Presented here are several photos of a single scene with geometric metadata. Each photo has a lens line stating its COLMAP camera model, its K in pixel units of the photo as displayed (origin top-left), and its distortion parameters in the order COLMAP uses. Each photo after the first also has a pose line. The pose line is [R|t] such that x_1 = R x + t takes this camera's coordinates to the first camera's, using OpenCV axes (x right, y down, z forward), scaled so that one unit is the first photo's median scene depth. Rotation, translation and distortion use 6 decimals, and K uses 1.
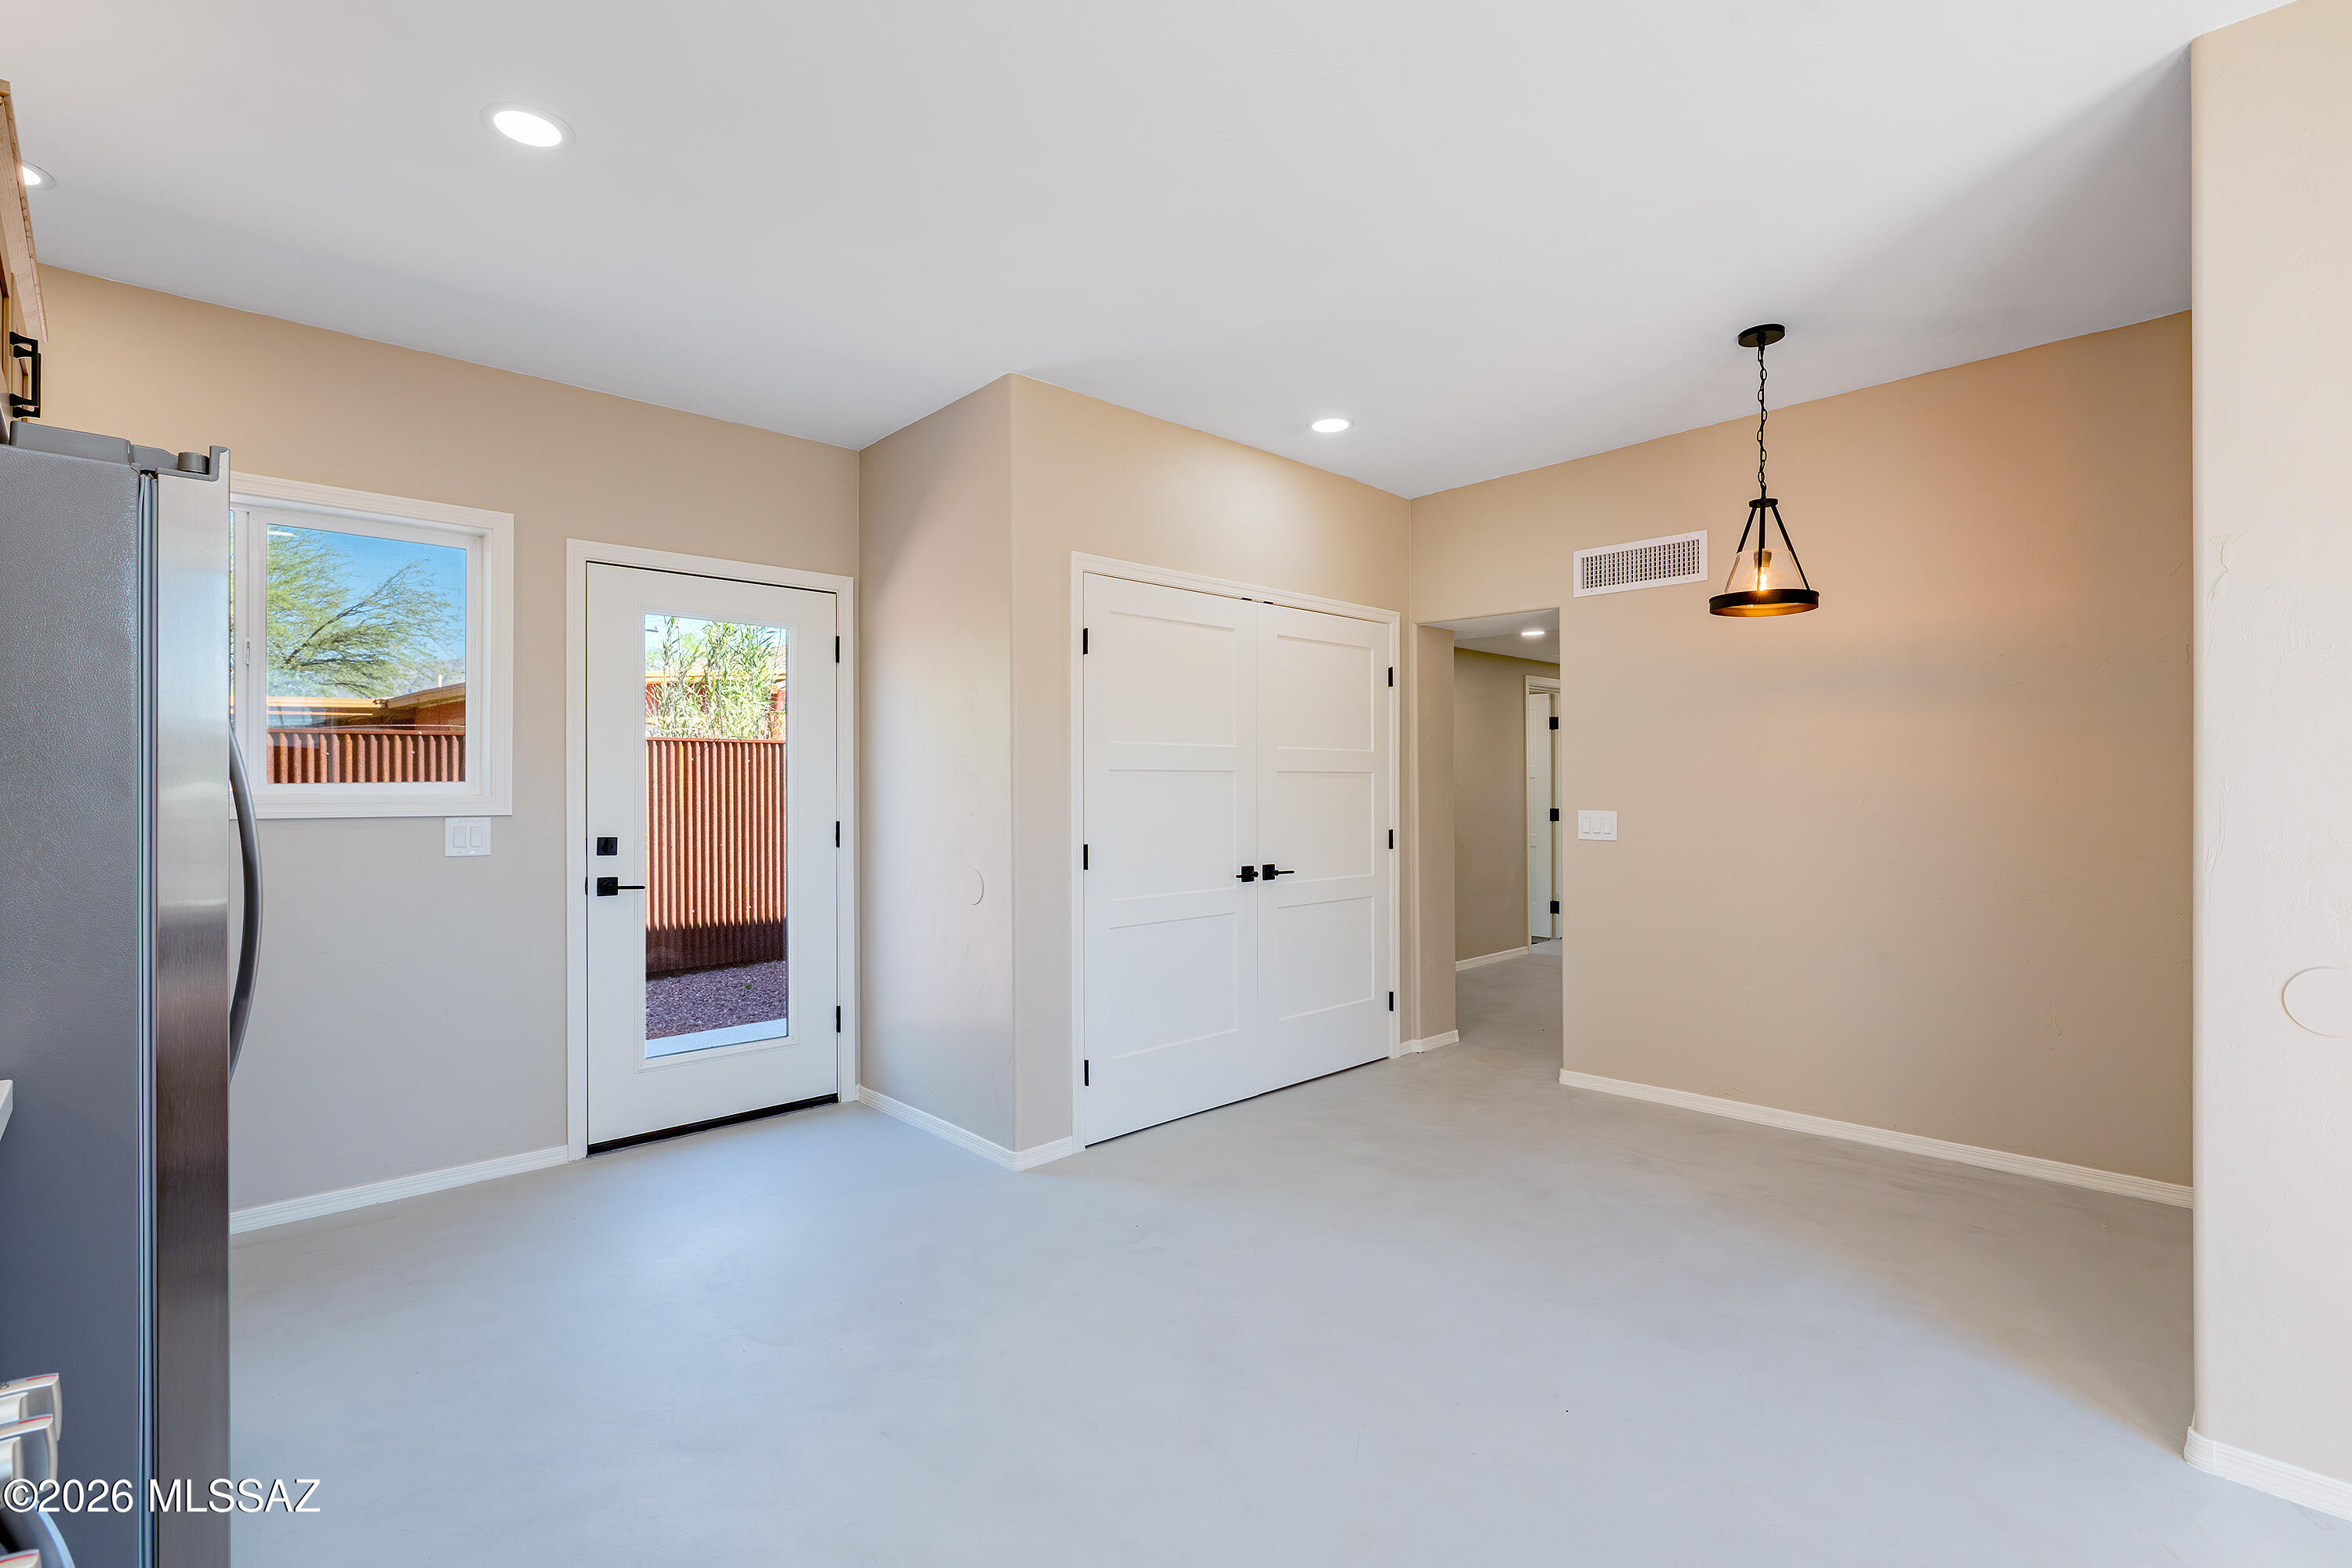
lens RADIAL K [[1104.7, 0, 1182.1], [0, 1104.7, 778.4], [0, 0, 1]] dist [-0.000403, 0.000011]
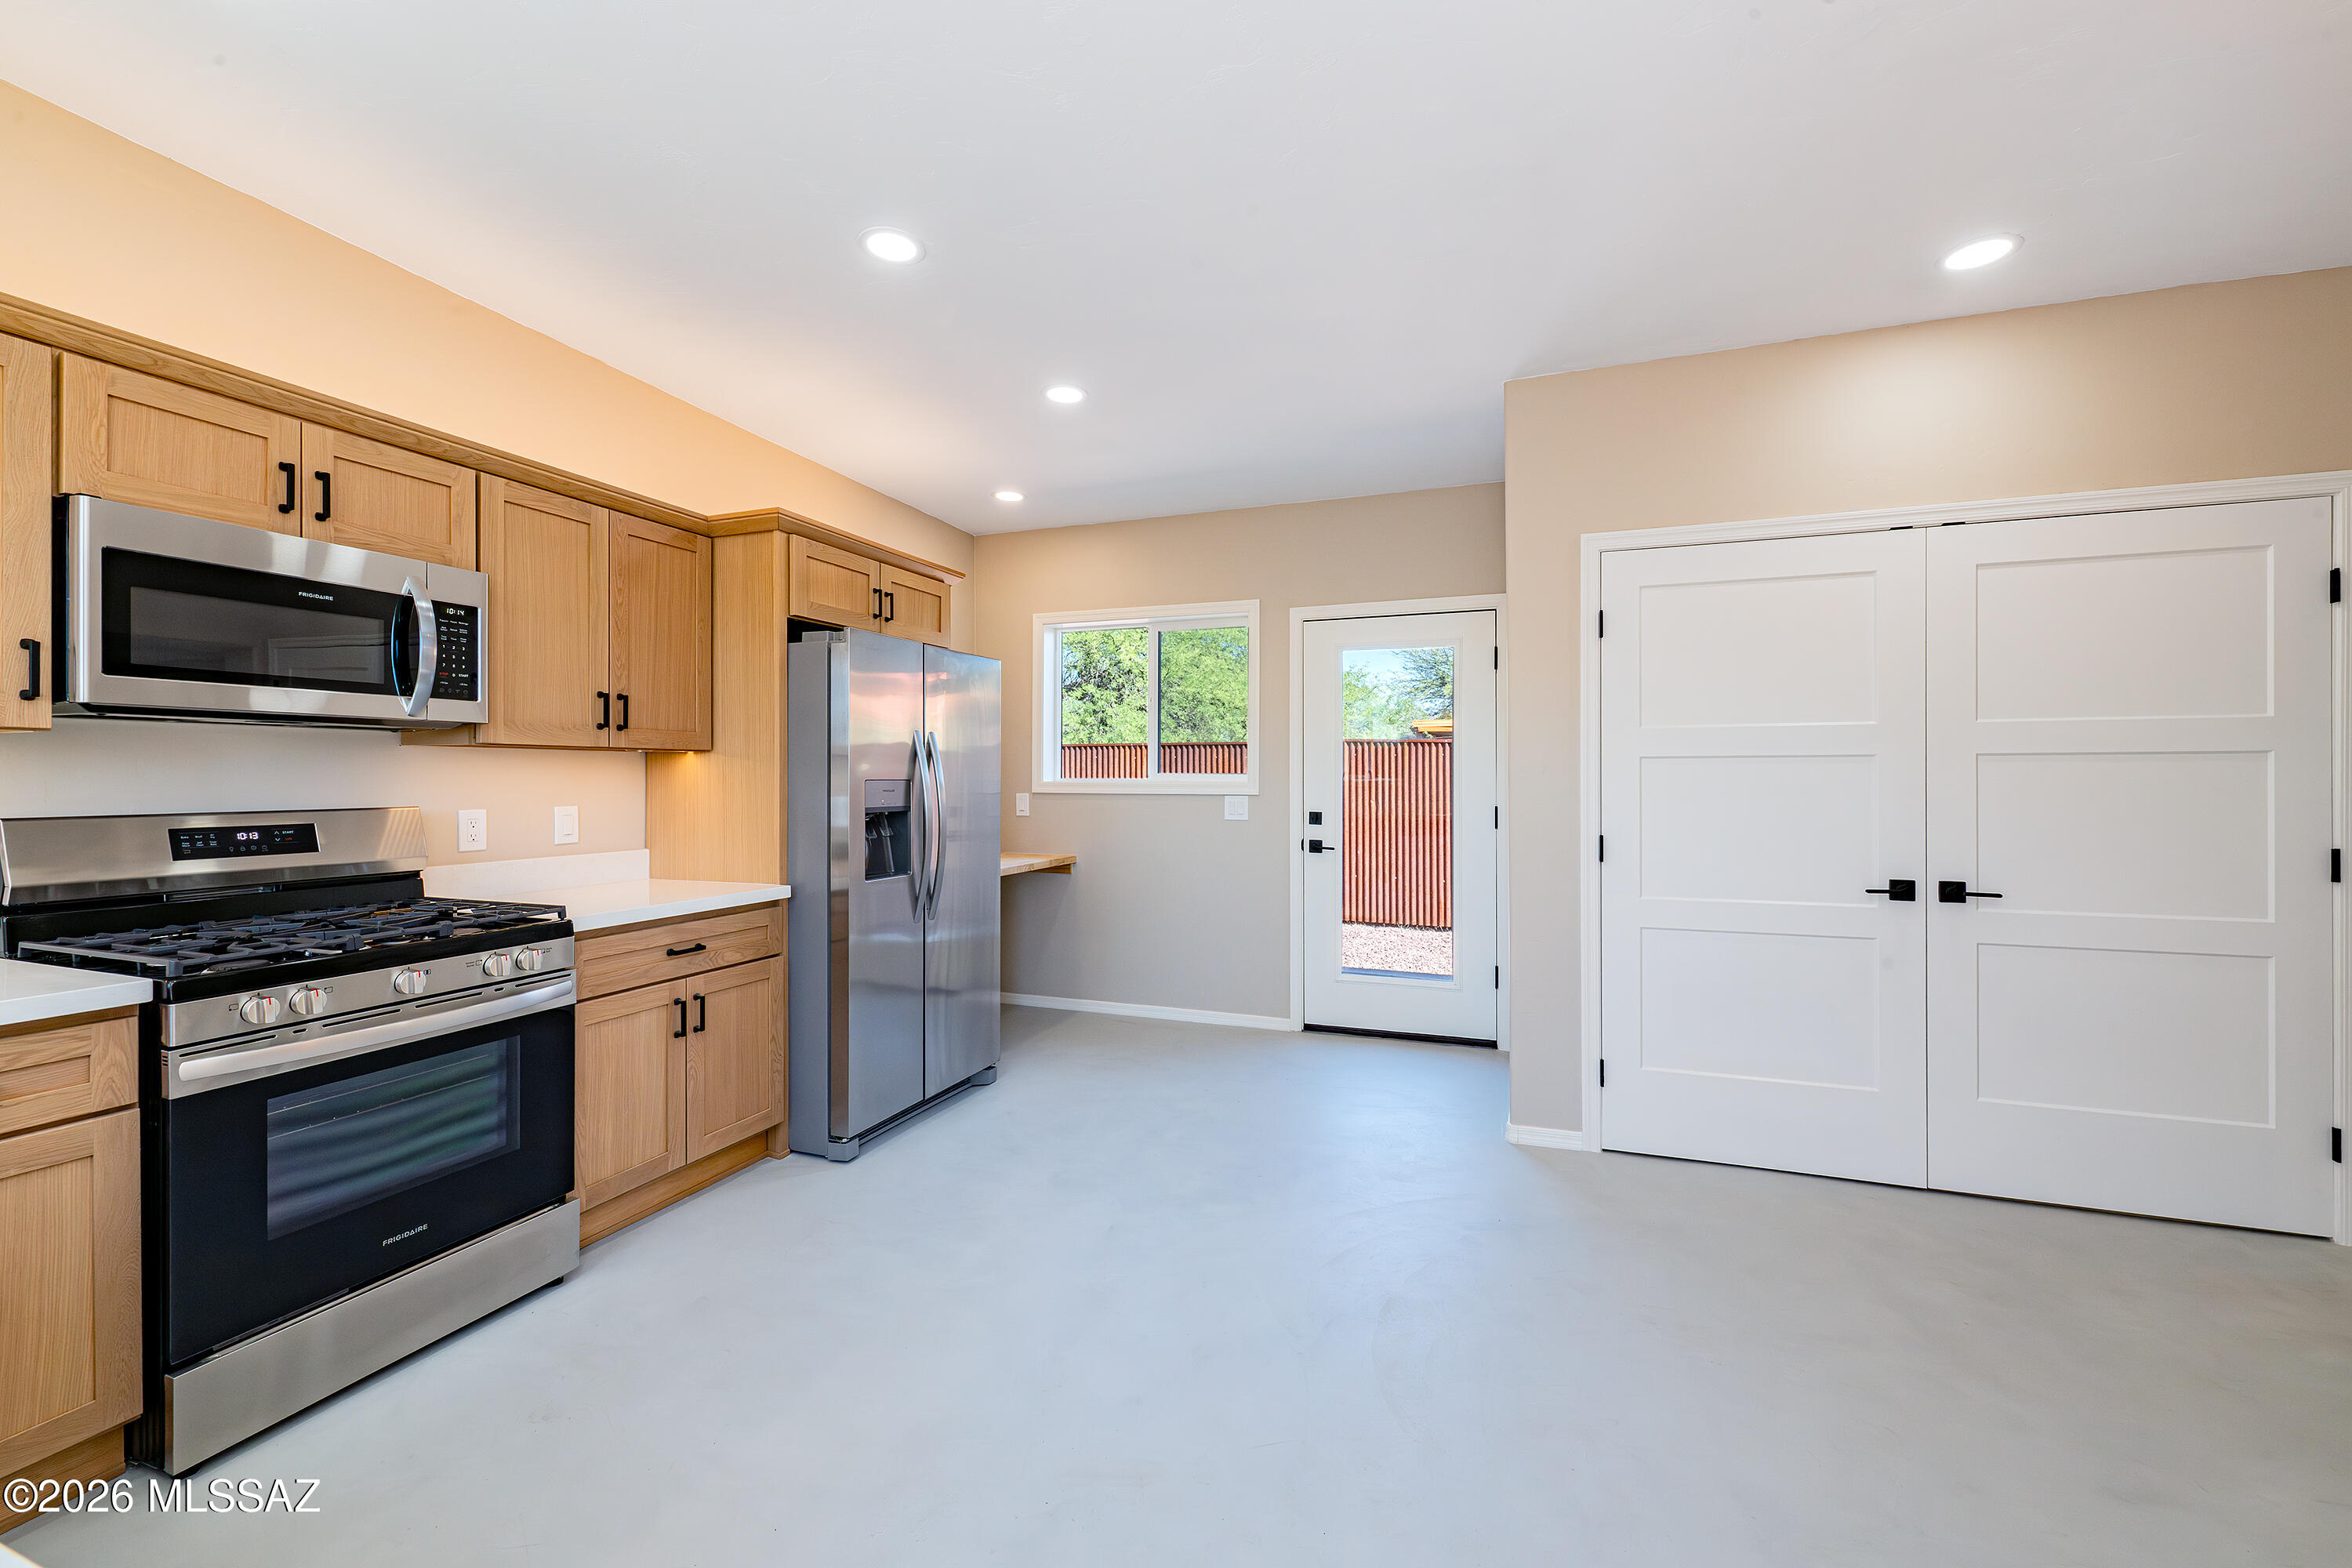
lens RADIAL K [[939.4, 0, 1199.3], [0, 939.4, 775.5], [0, 0, 1]] dist [0.002130, 0.000121]
pose [[0.436572, -0.003628, -0.899662, 0.503127], [0.004577, 0.999988, -0.001811, 0.007729], [0.899658, -0.003327, 0.436583, 0.332142]]
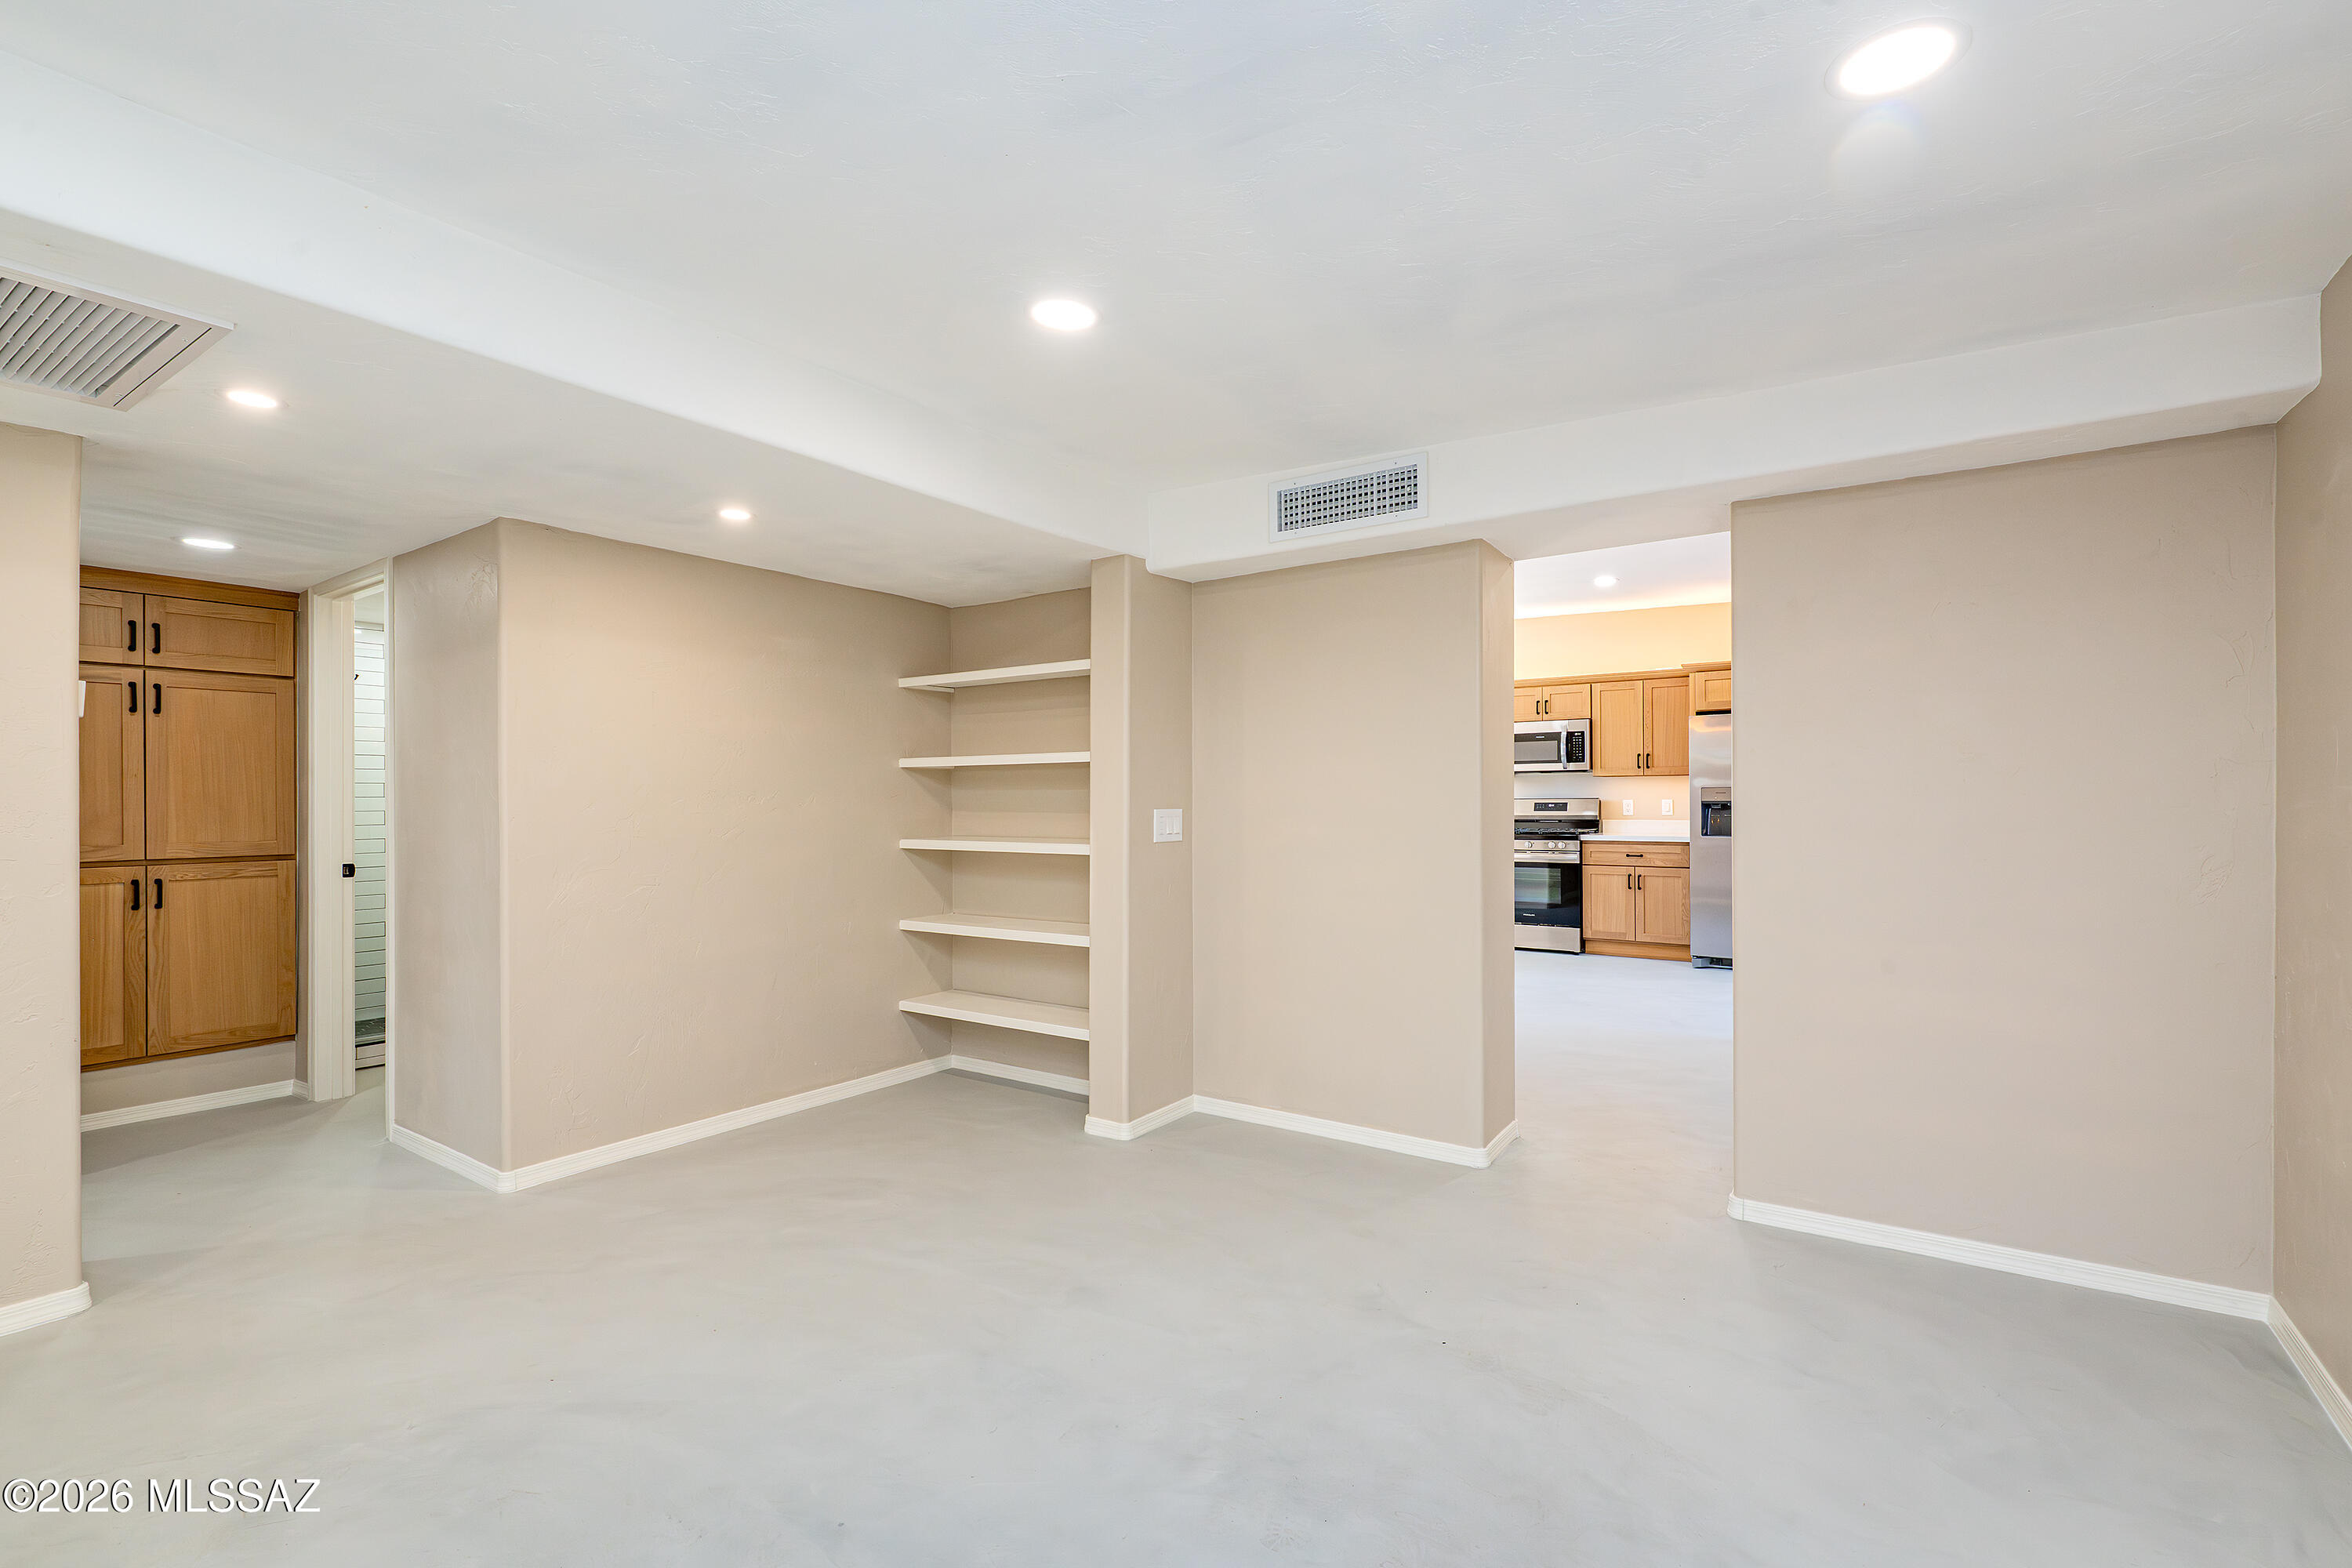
lens RADIAL K [[1064.4, 0, 1174.1], [0, 1064.4, 797.3], [0, 0, 1]] dist [-0.001346, -0.000325]
pose [[-0.985041, 0.001341, -0.172313, 0.910021], [0.002244, 0.999985, -0.005042, 0.033884], [0.172303, -0.005353, -0.985029, 2.158923]]
